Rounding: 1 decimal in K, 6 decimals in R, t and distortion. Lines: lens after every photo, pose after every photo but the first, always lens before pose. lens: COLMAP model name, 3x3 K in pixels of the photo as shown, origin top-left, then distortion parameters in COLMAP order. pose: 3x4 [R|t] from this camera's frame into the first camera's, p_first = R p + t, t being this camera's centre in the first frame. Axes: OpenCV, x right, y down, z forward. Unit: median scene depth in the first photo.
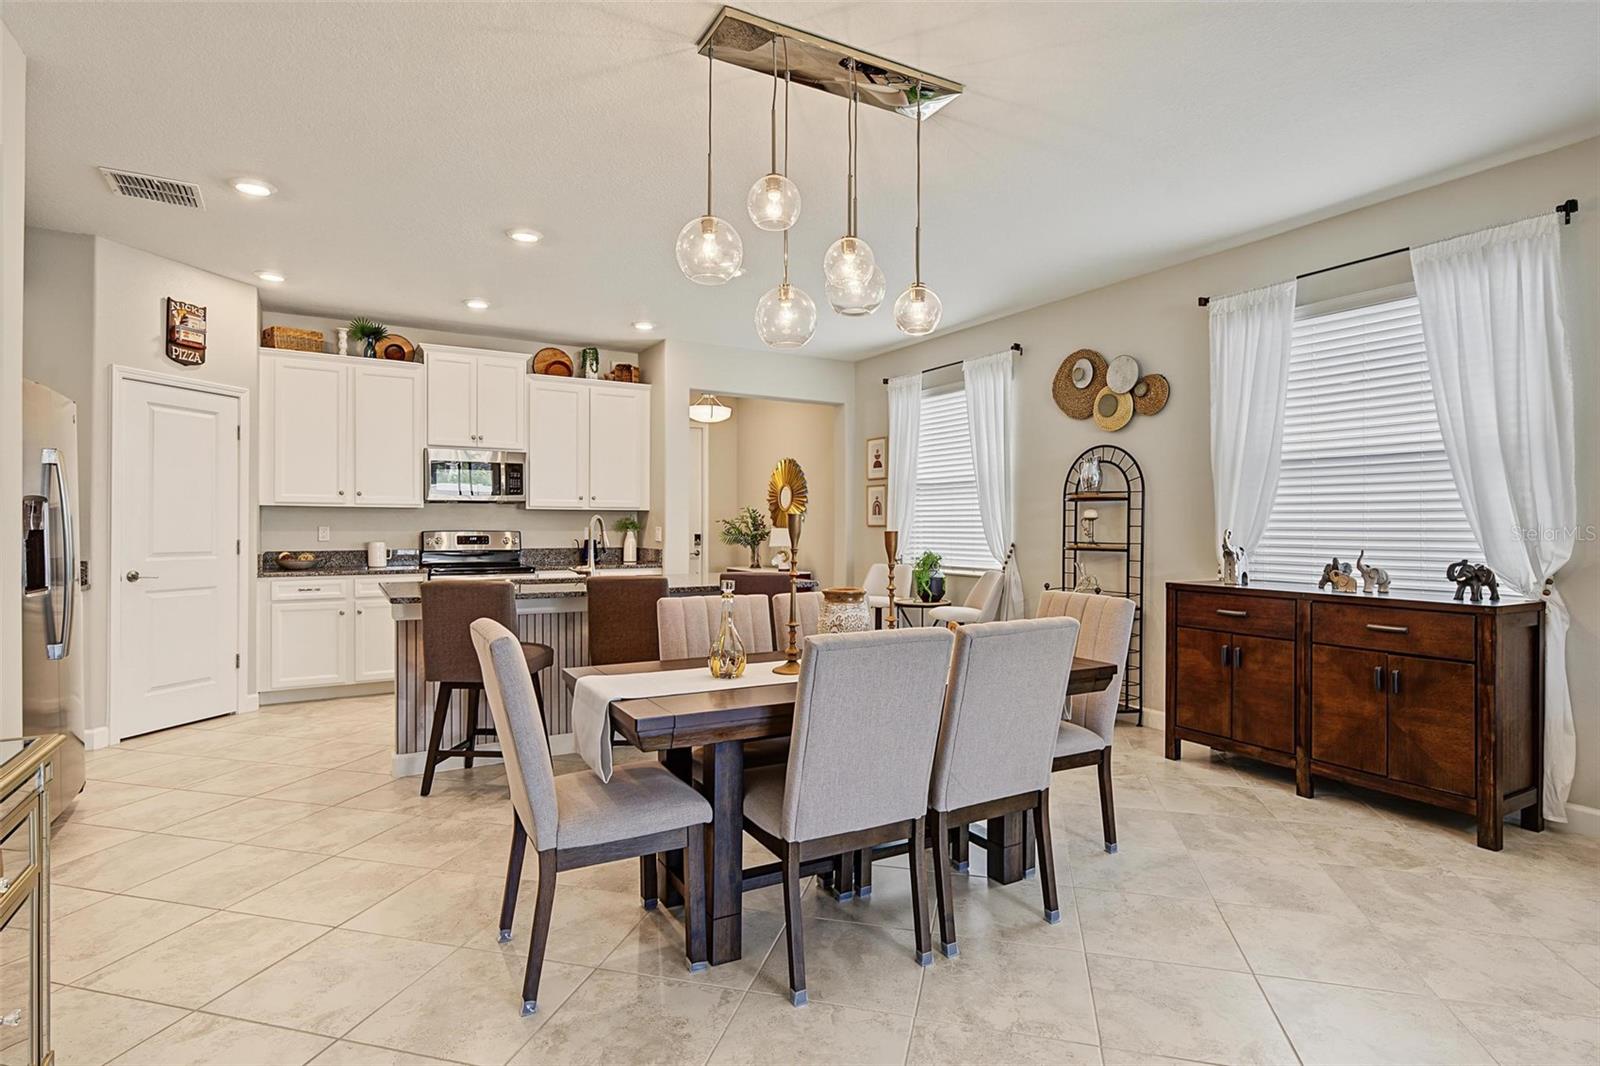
lens RADIAL K [[811.7, 0, 800.6], [0, 811.7, 528.8], [0, 0, 1]] dist [0.001754, 0.000873]
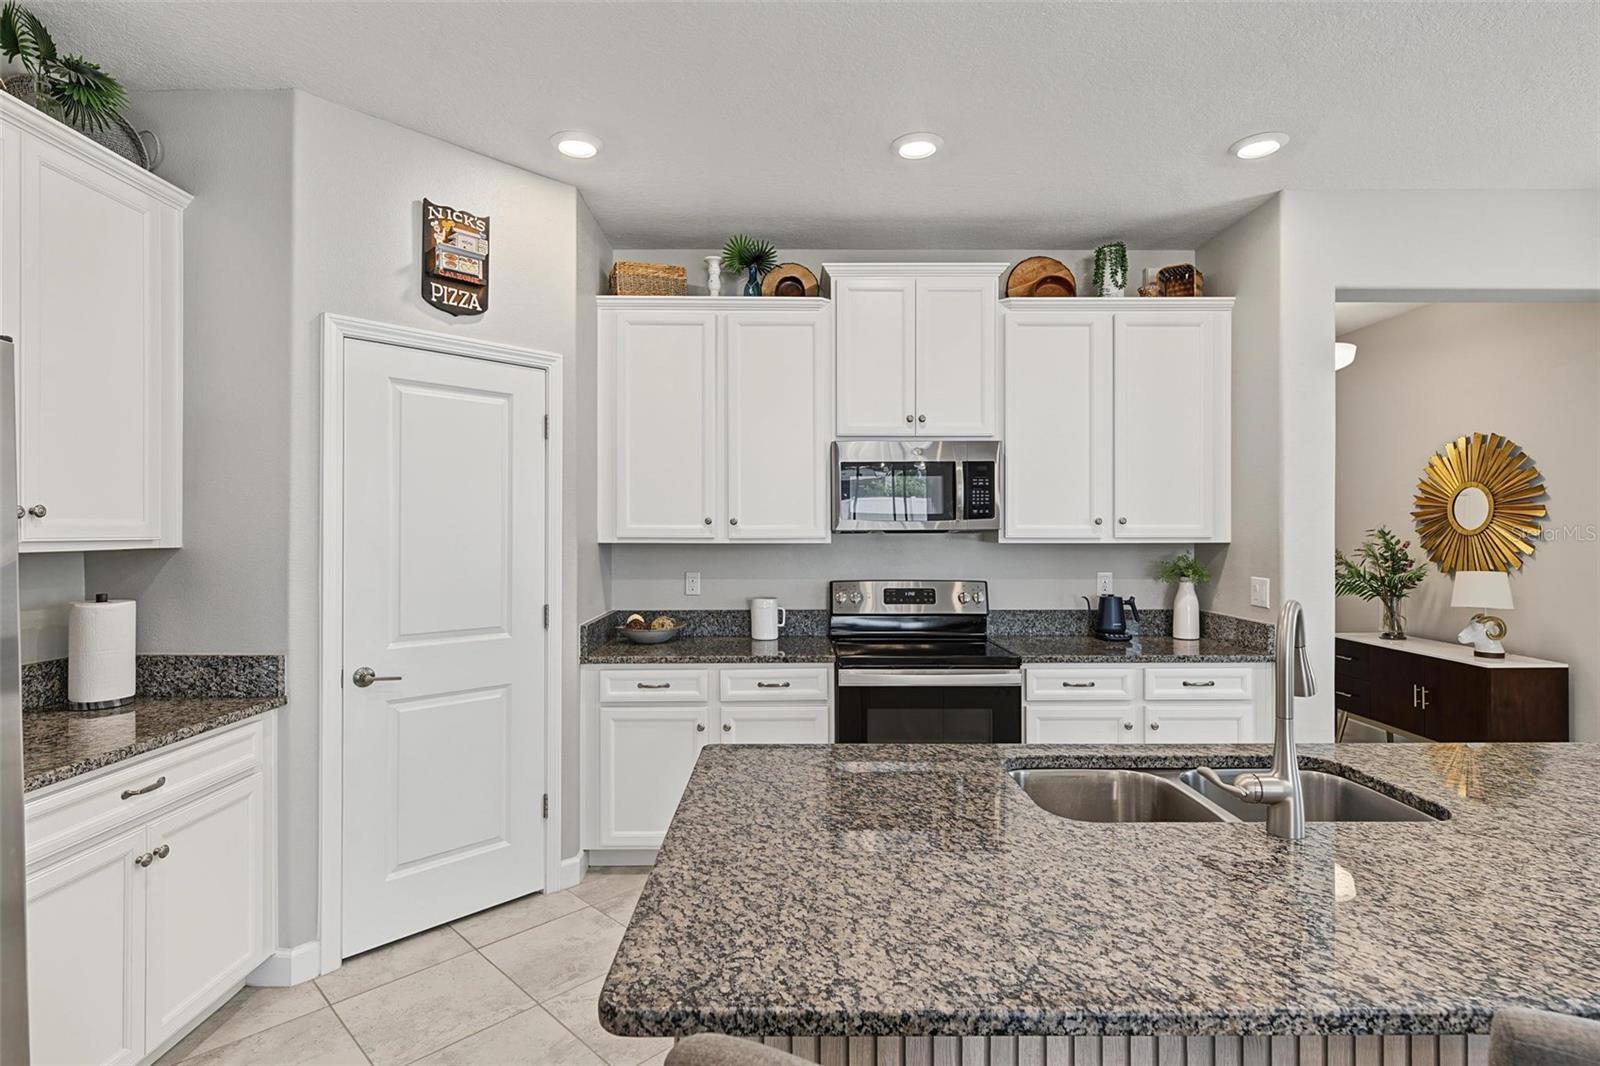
lens RADIAL K [[791.6, 0, 796.5], [0, 791.6, 531.5], [0, 0, 1]] dist [0.002405, 0.000269]
pose [[0.866624, -0.004235, -0.498944, -0.208026], [0.001621, 0.999983, -0.005672, -0.032607], [0.498959, 0.004107, 0.866616, 0.511218]]
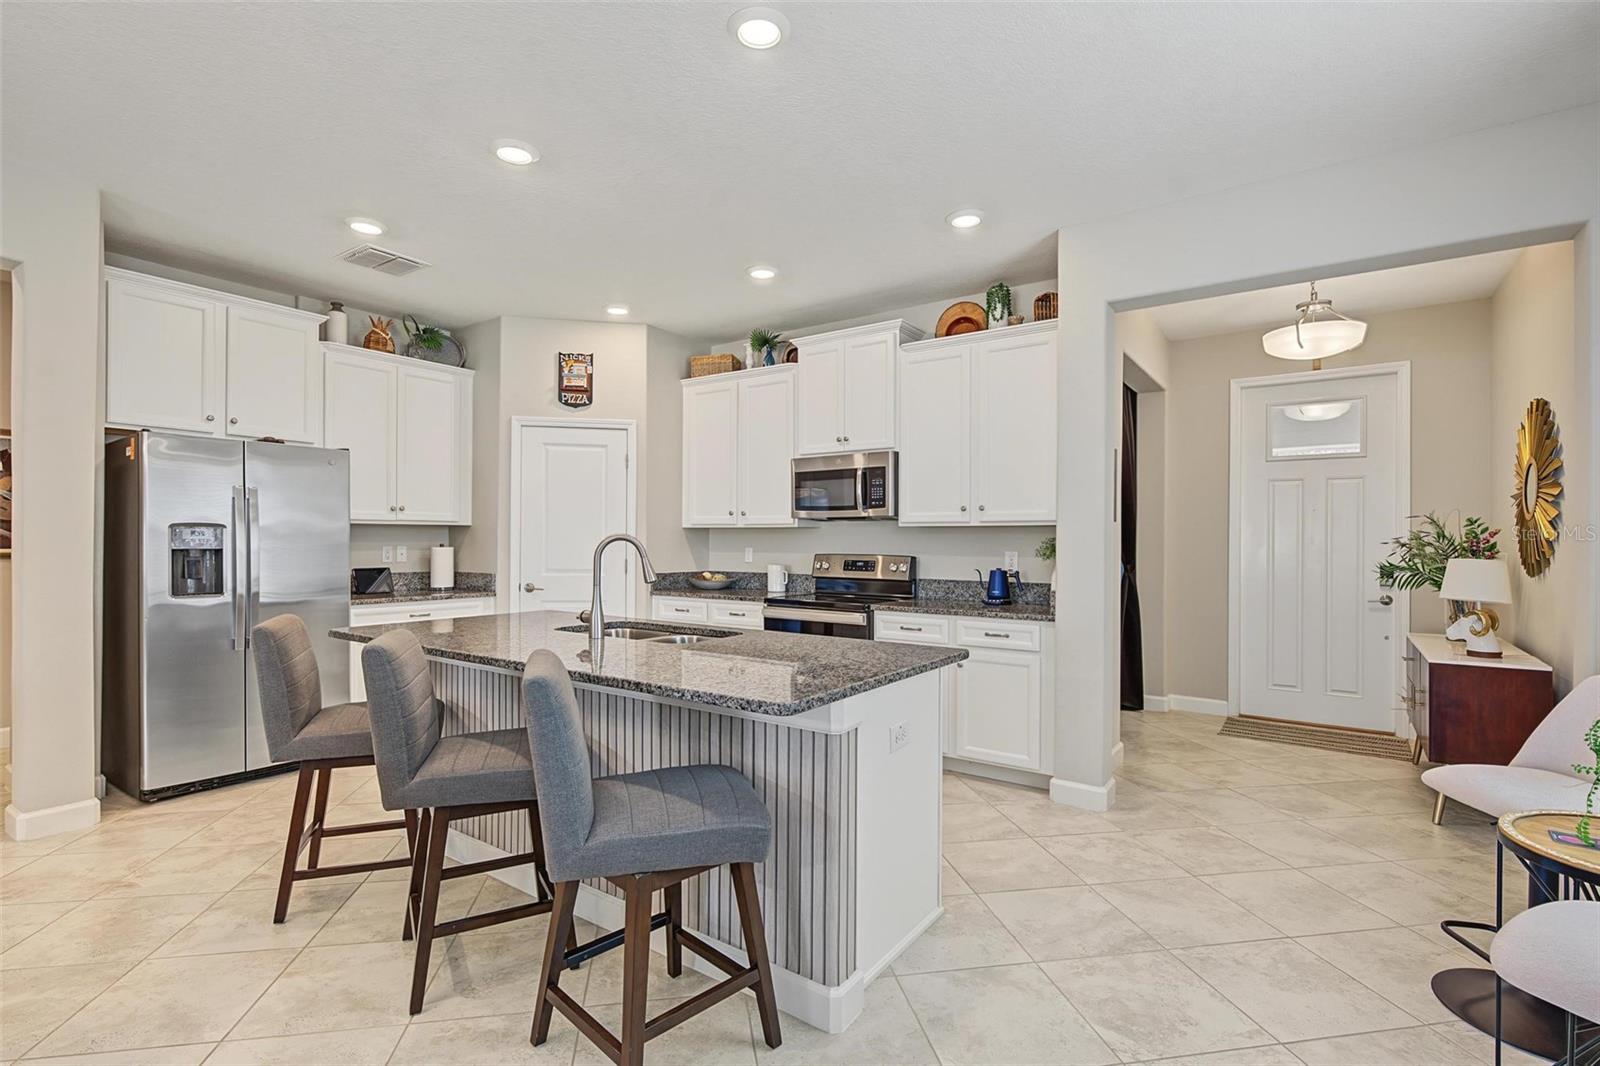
lens RADIAL K [[739.3, 0, 798.6], [0, 739.3, 541.5], [0, 0, 1]] dist [0.000960, -0.000054]
pose [[0.413254, -0.000772, -0.910616, 0.271913], [-0.009023, 0.999947, -0.004943, -0.006710], [0.910571, 0.010259, 0.413225, 0.701153]]
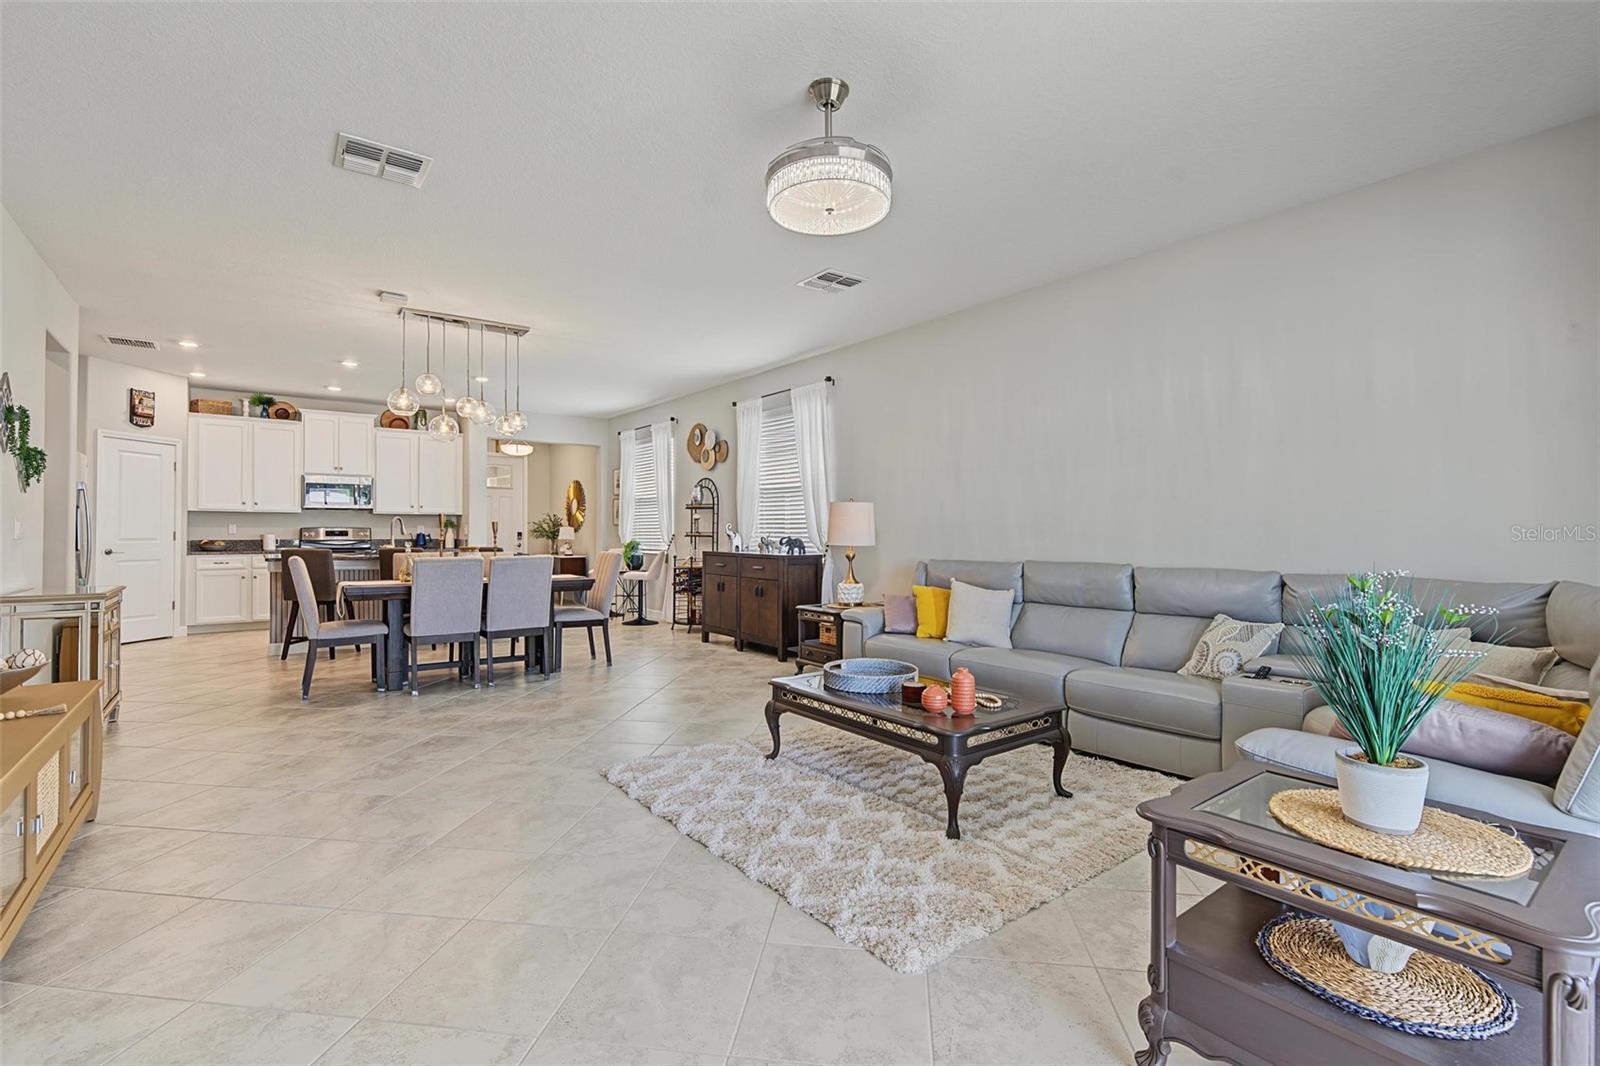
lens RADIAL K [[724.2, 0, 797.3], [0, 724.2, 527.1], [0, 0, 1]] dist [0.000629, -0.000009]
pose [[0.992708, -0.001006, 0.120536, 0.336138], [0.002180, 0.999951, -0.009613, 0.018564], [-0.120521, 0.009806, 0.992662, -0.533747]]
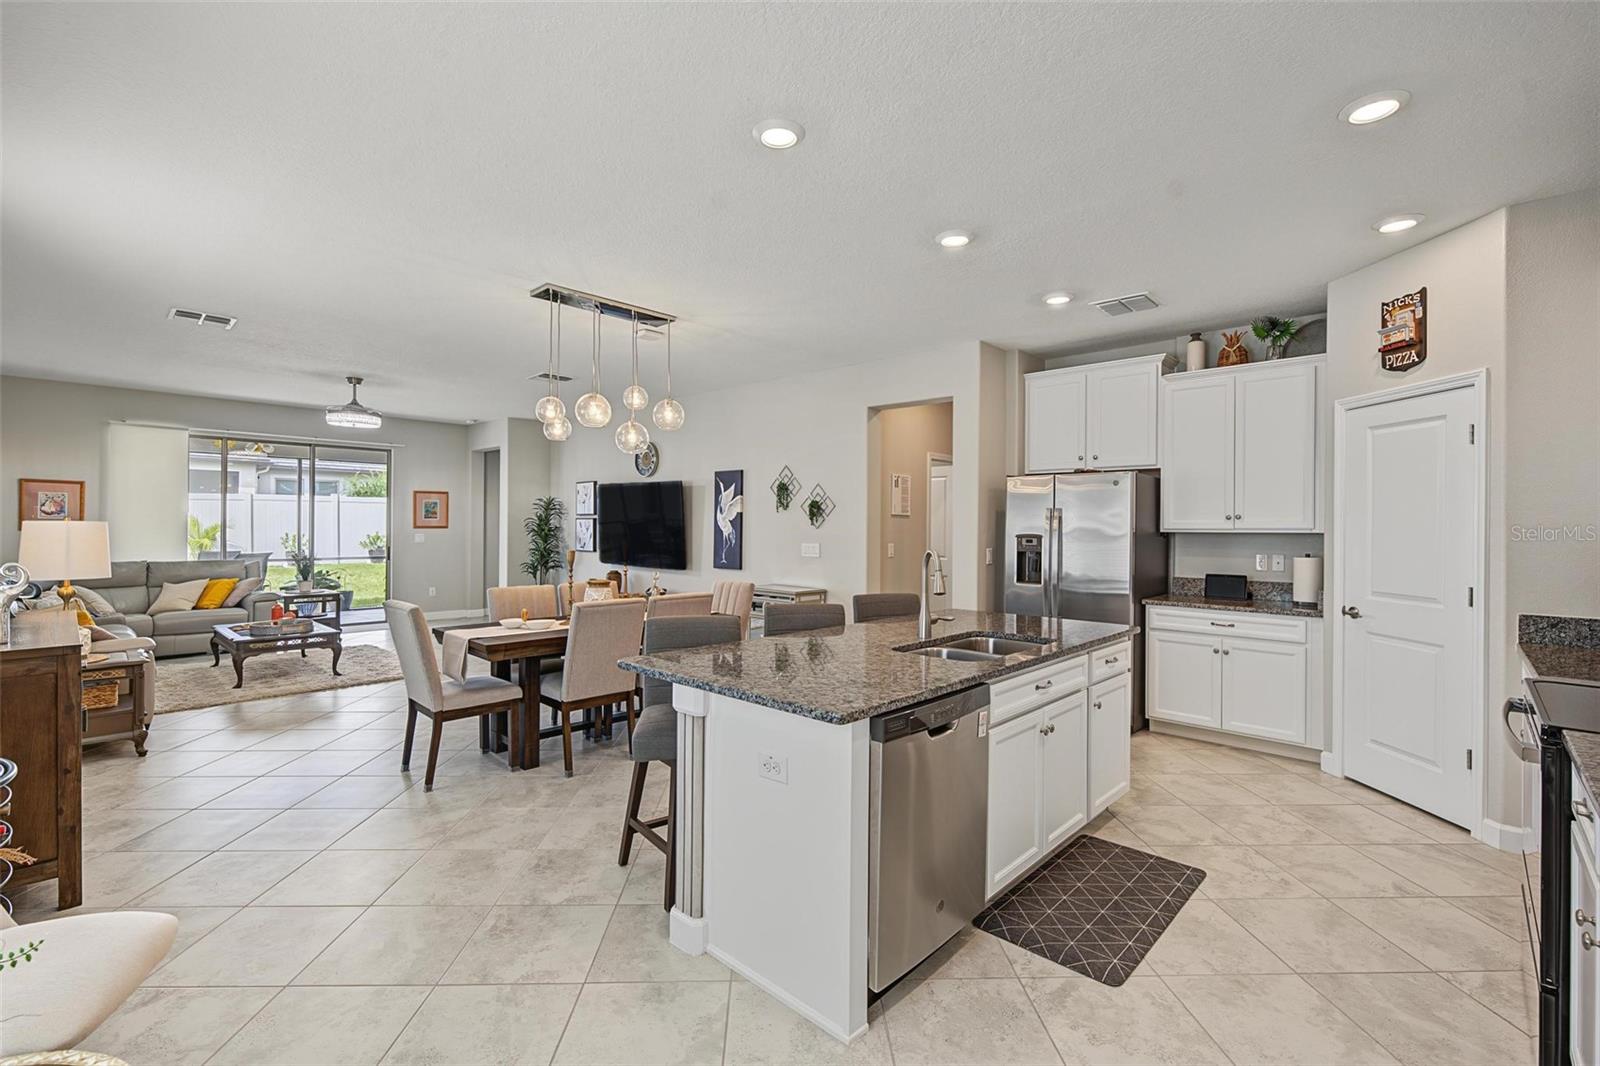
lens RADIAL K [[706.9, 0, 797.5], [0, 706.9, 526.0], [0, 0, 1]] dist [0.000500, 0.000092]
pose [[-0.958971, -0.011822, -0.283257, 0.035868], [-0.013346, 0.999905, 0.003450, -0.029599], [0.283190, 0.007089, -0.959038, 1.245173]]
